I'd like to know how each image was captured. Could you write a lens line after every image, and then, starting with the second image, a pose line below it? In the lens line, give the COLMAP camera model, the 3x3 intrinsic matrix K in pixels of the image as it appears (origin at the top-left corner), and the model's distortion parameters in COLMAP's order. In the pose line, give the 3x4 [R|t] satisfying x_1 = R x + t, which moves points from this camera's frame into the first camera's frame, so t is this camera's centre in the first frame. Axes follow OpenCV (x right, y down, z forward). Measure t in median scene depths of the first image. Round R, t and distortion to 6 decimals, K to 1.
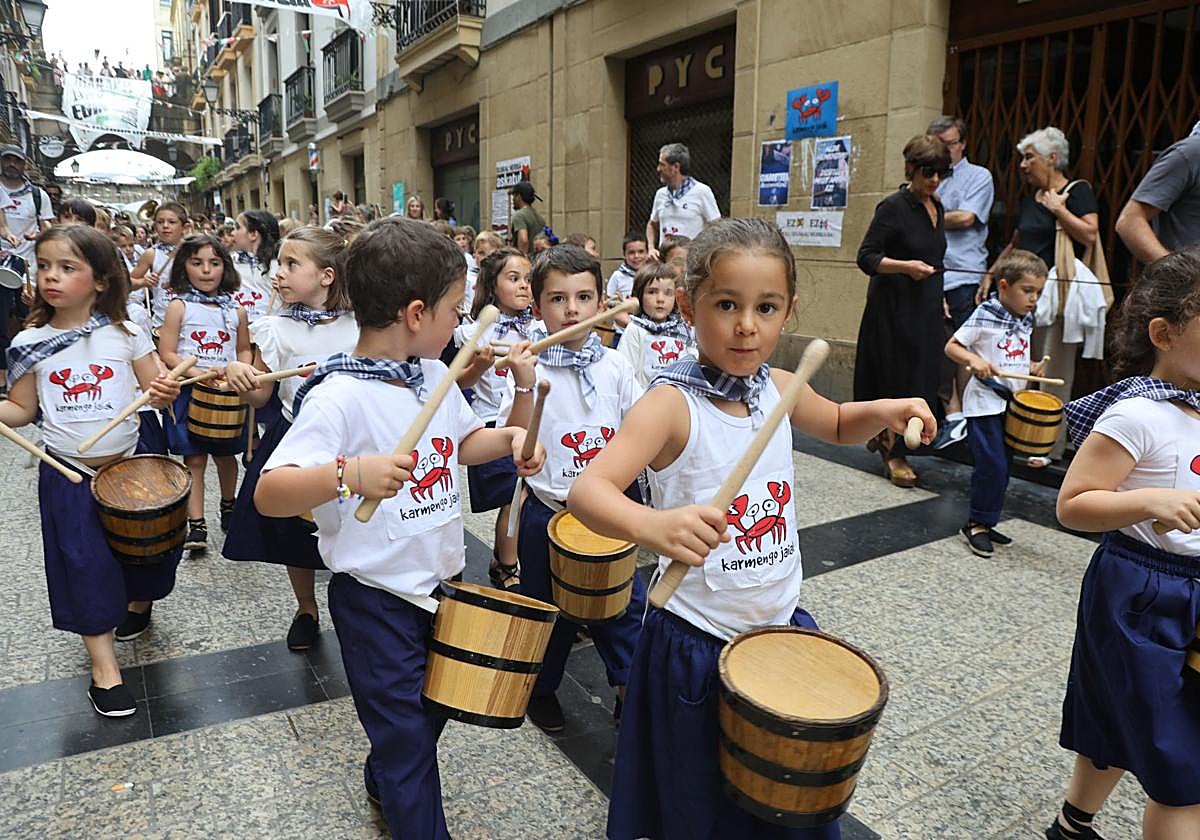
lens RADIAL K [[841.4, 0, 638.7], [0, 841.4, 440.6], [0, 0, 1]] dist [-0.122474, 0.061801]
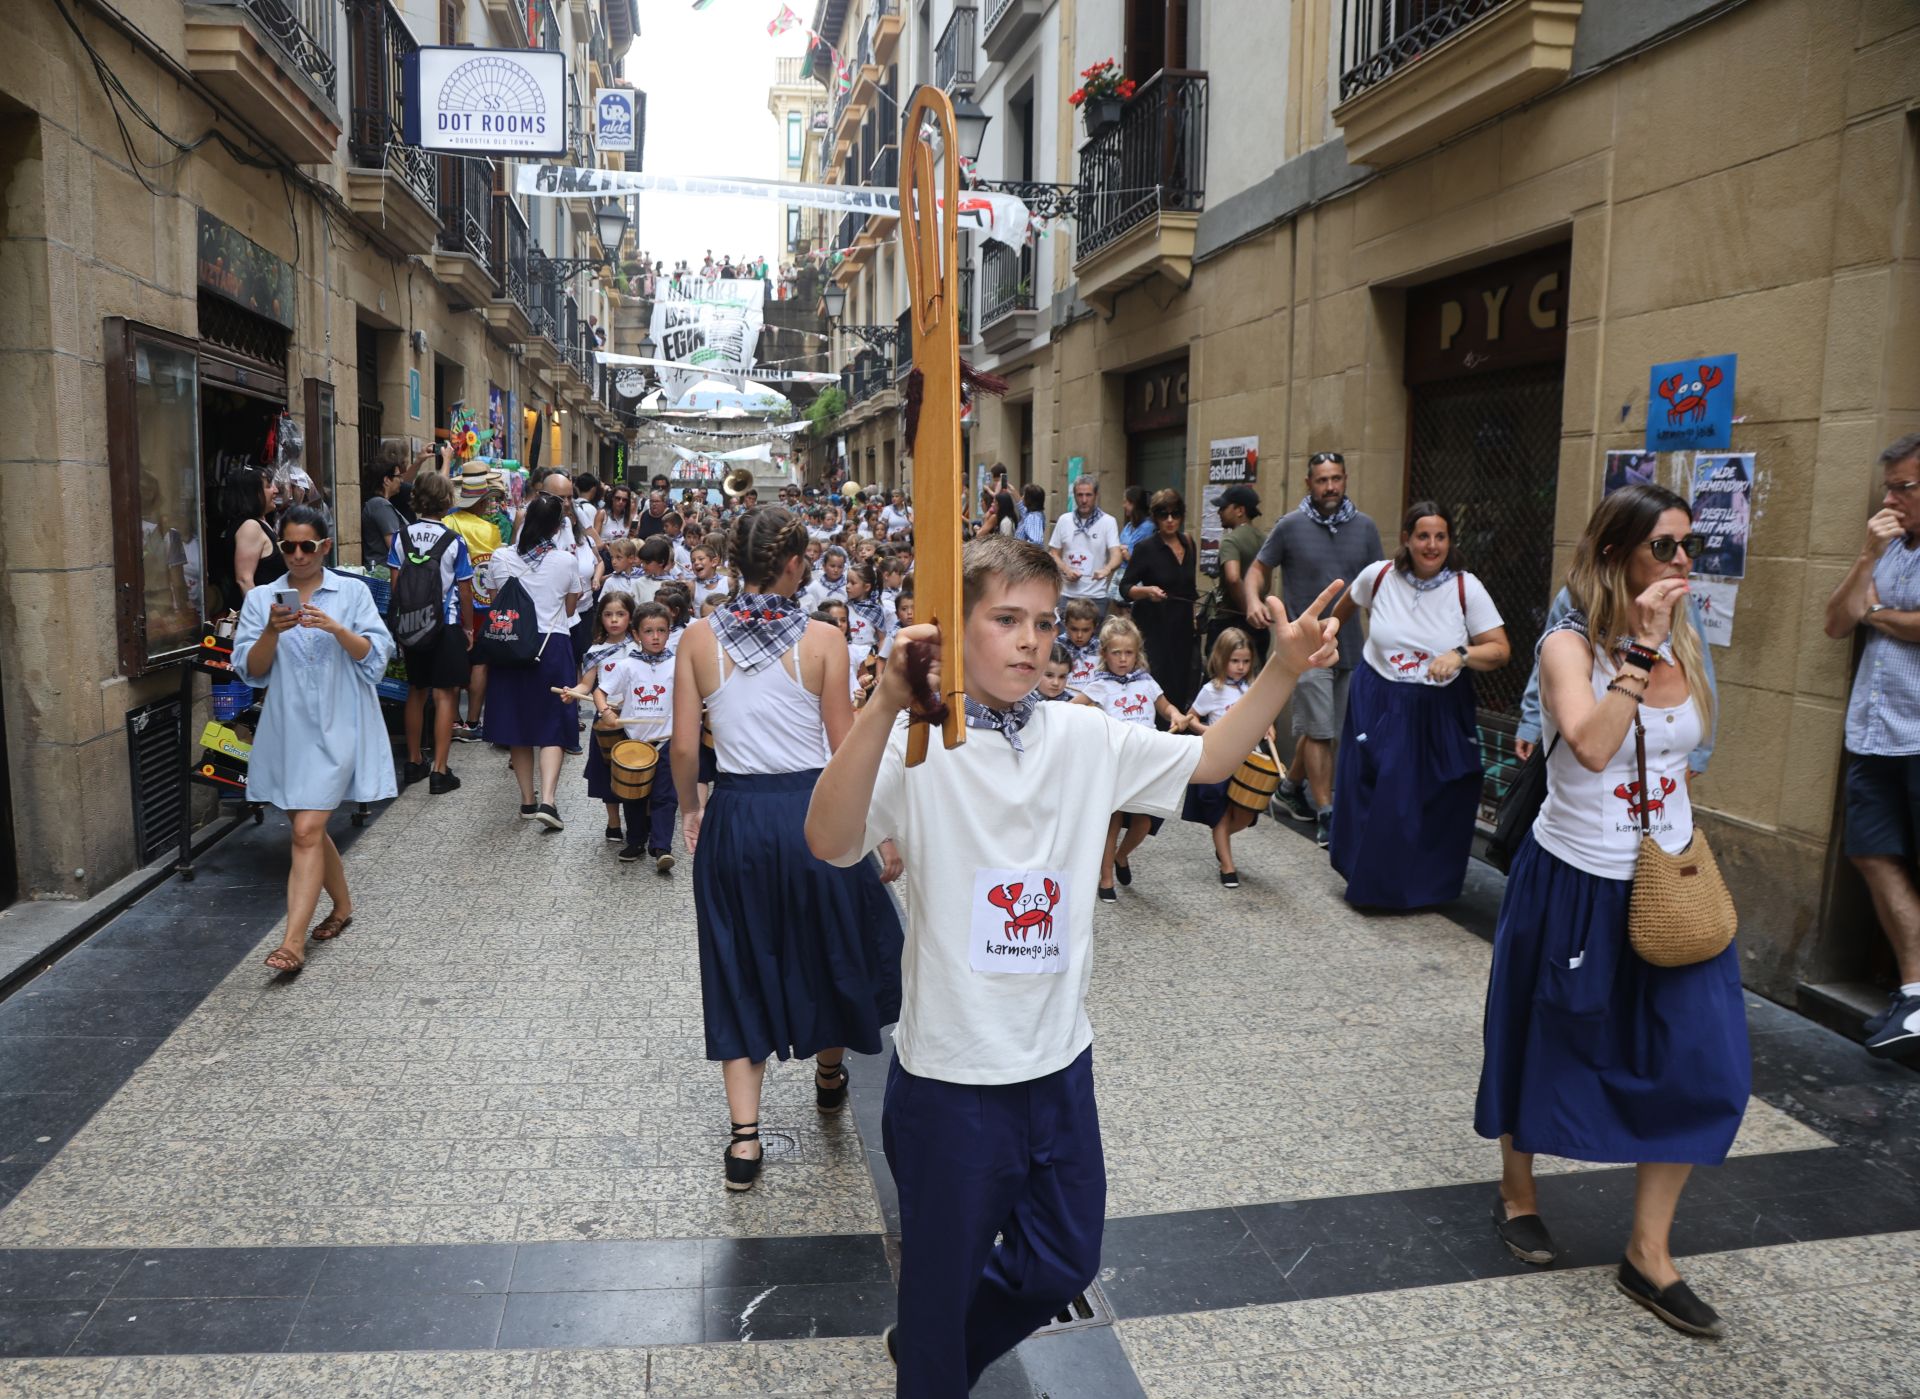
lens RADIAL K [[1409.7, 0, 883.4], [0, 1409.7, 728.9], [0, 0, 1]] dist [-0.121528, 0.059978]
pose [[0.901483, 0.054180, -0.429410, 0.069003], [-0.082852, 0.995389, -0.048344, -0.048471], [0.424811, 0.079159, 0.901815, -0.035479]]
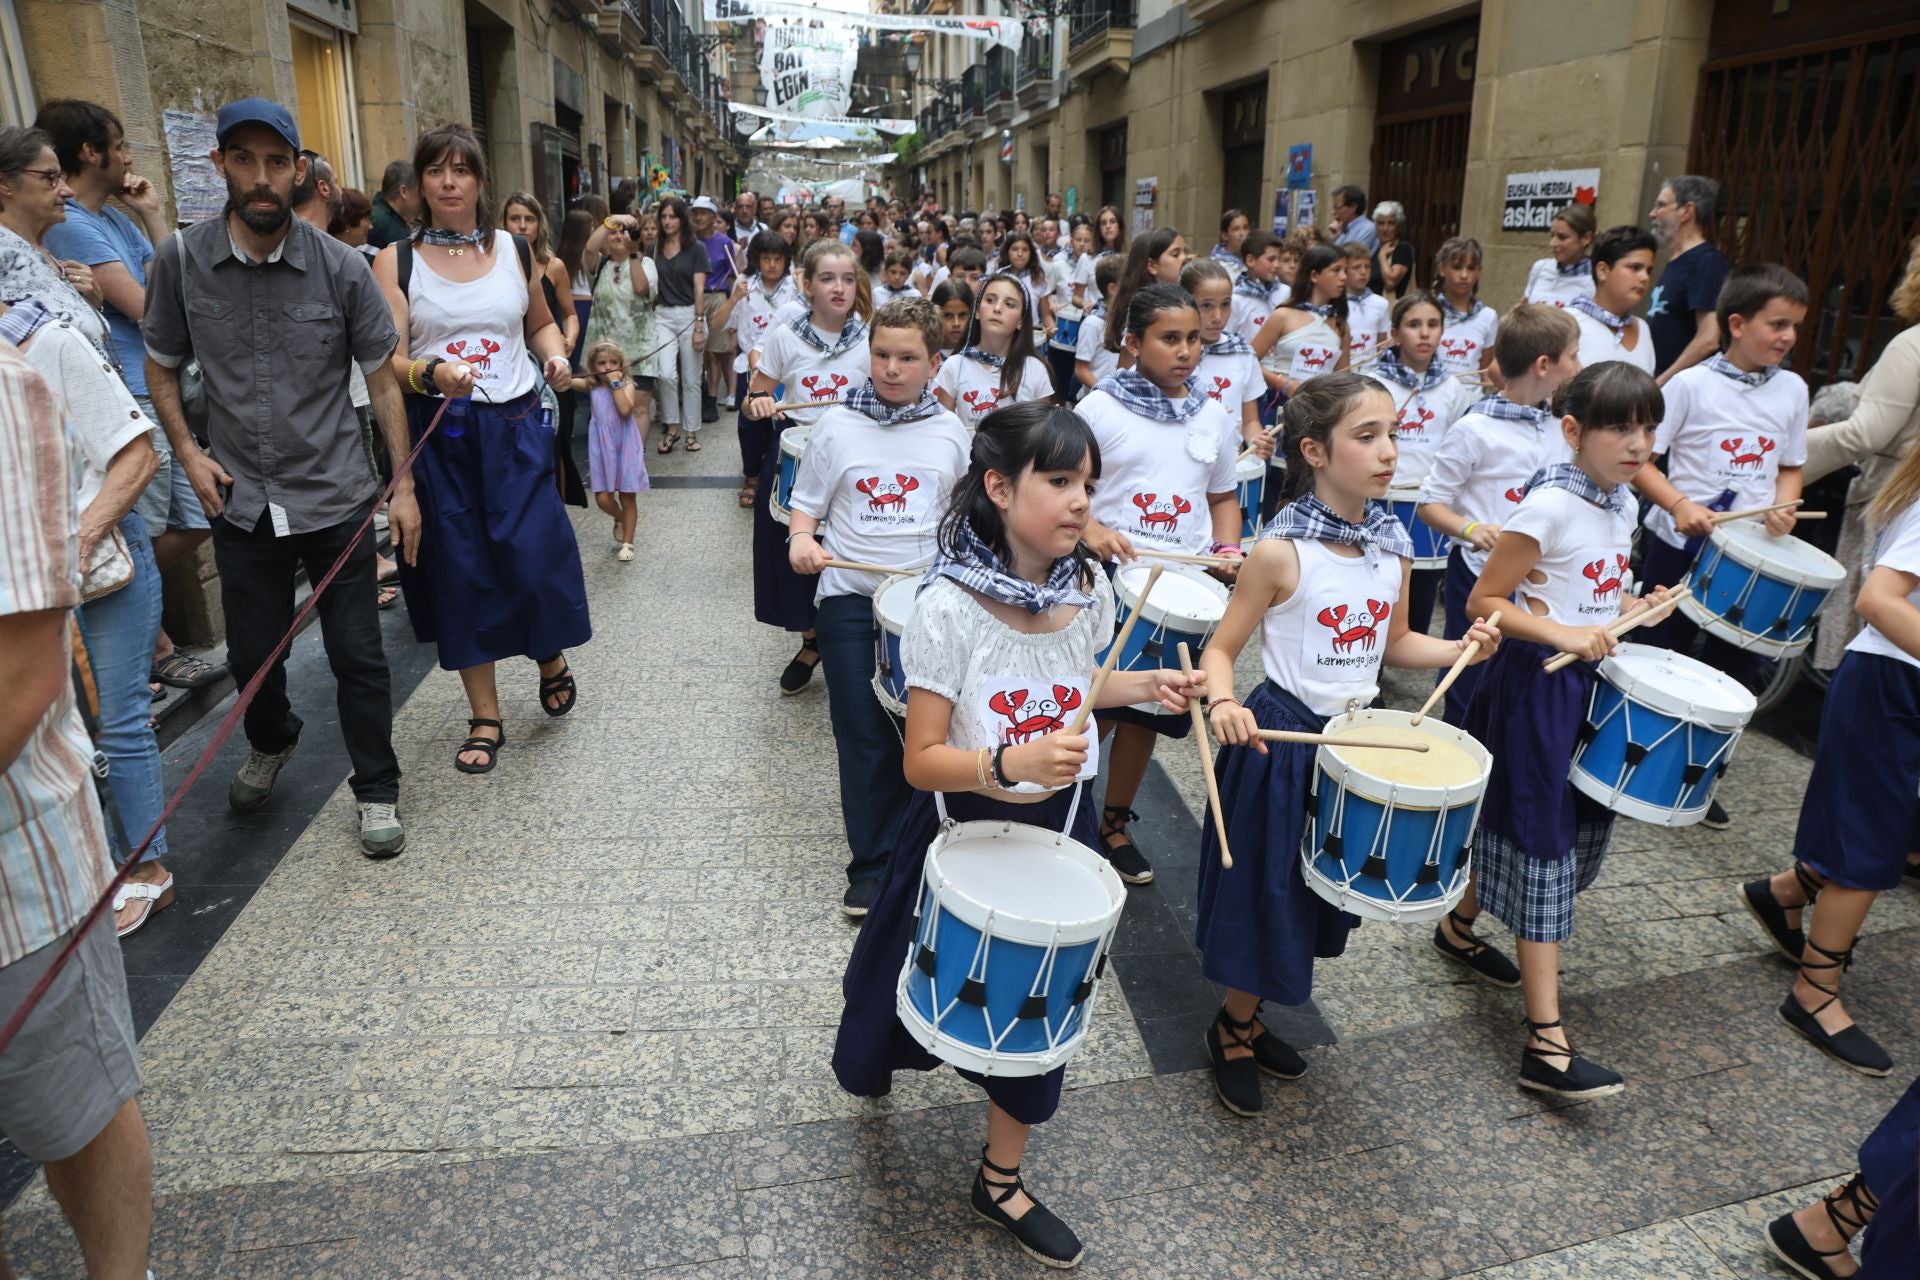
lens RADIAL K [[1289.7, 0, 978.8], [0, 1289.7, 654.2], [0, 0, 1]] dist [-0.120086, 0.062033]
pose [[0.903869, 0.123562, -0.409577, 0.354726], [-0.083135, 0.989862, 0.115158, 0.072161], [0.419654, -0.070038, 0.904978, -0.508166]]
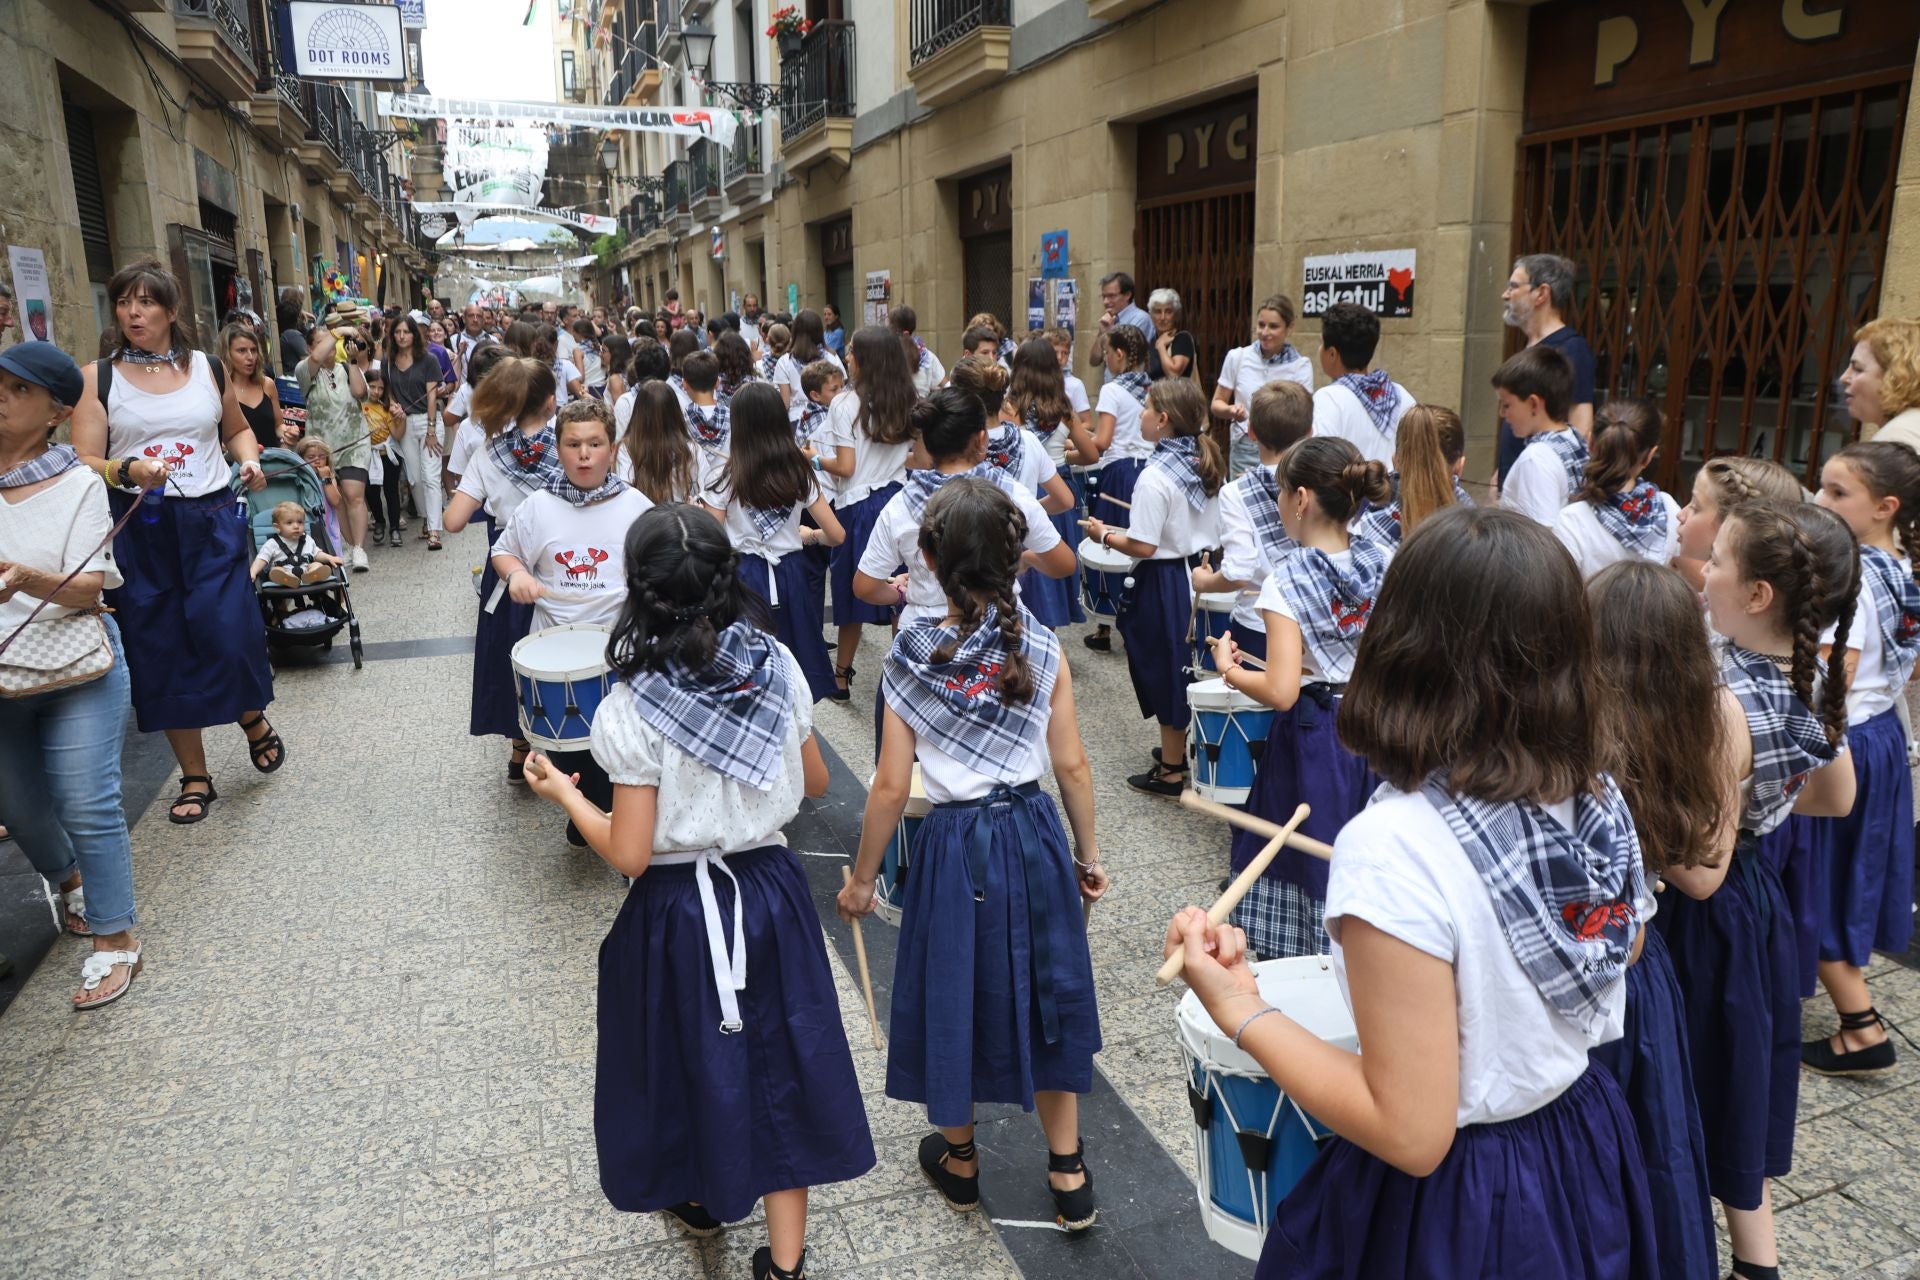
lens RADIAL K [[1289.7, 0, 975.6], [0, 1289.7, 659.1], [0, 0, 1]] dist [-0.120086, 0.062033]
pose [[0.975112, 0.023838, -0.220426, 0.283951], [-0.015235, 0.999057, 0.040650, 0.045057], [0.221187, -0.036280, 0.974556, -0.414090]]
